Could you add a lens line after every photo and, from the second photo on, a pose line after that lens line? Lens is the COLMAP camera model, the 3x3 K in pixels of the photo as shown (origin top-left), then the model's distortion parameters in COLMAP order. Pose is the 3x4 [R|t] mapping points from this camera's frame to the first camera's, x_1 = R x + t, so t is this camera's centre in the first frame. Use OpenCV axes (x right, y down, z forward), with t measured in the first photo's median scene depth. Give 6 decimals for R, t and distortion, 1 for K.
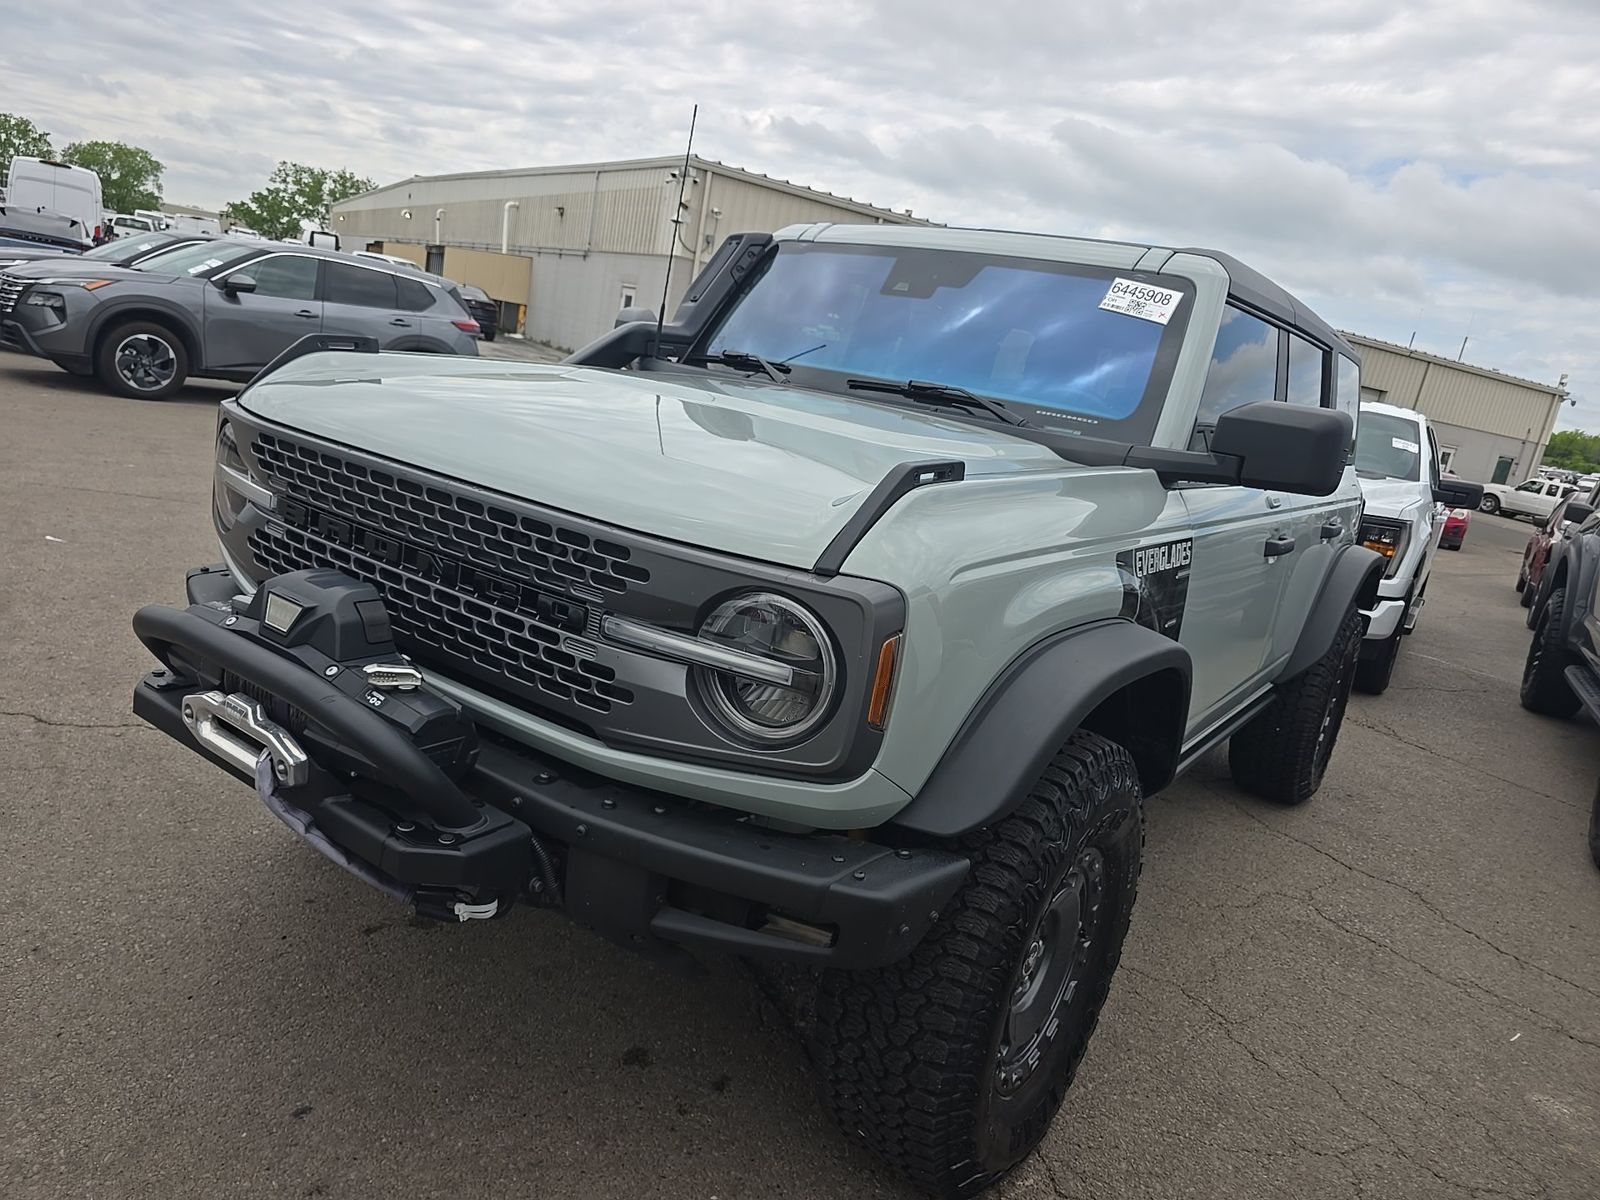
lens RADIAL K [[1094.7, 0, 803.9], [0, 1094.7, 597.7], [0, 0, 1]] dist [0.052528, -0.047759]
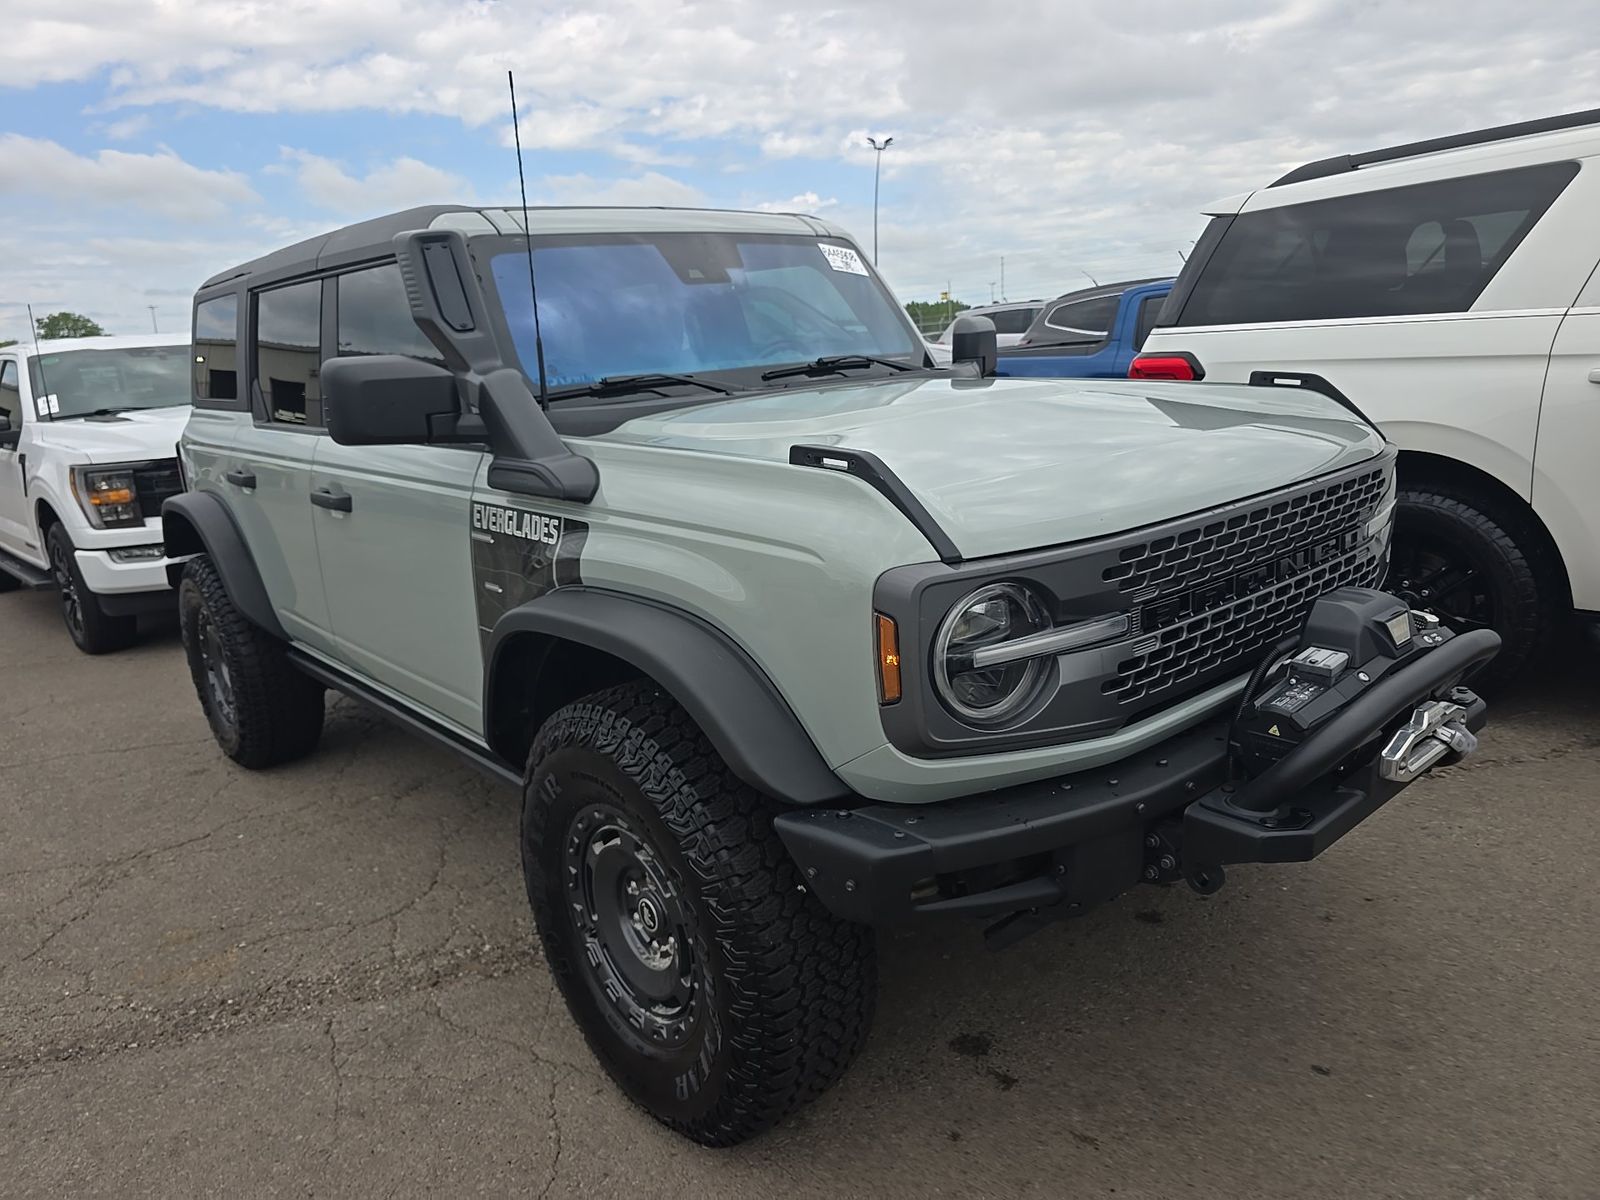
lens RADIAL K [[1094.7, 0, 802.3], [0, 1094.7, 599.4], [0, 0, 1]] dist [0.052528, -0.047759]
pose [[0.211844, -0.394743, 0.894036, -0.960646], [0.306825, 0.895409, 0.322647, -0.338162], [-0.927890, 0.205962, 0.310805, 0.728107]]
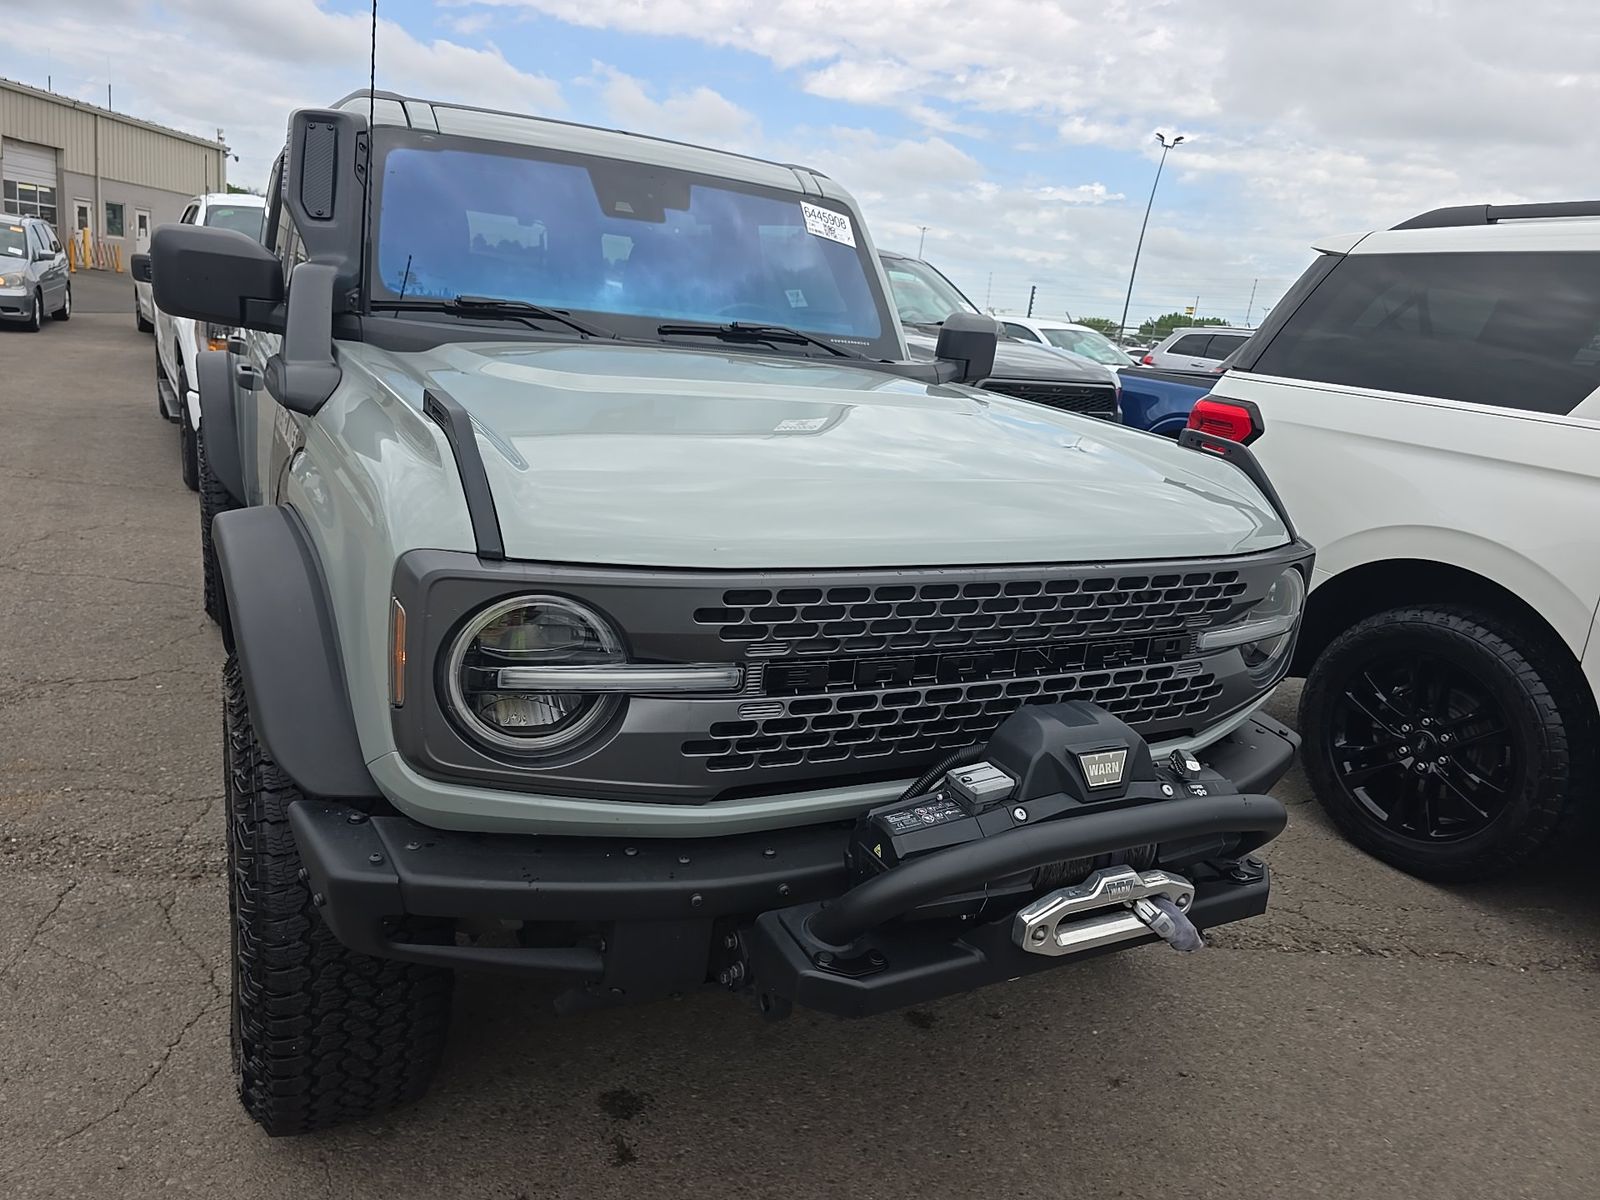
lens RADIAL K [[1094.7, 0, 809.4], [0, 1094.7, 597.1], [0, 0, 1]] dist [0.052528, -0.047759]
pose [[0.446252, -0.340354, 0.827658, -0.761793], [0.155901, 0.940278, 0.302608, -0.252738], [-0.881223, -0.006007, 0.472663, 0.476900]]
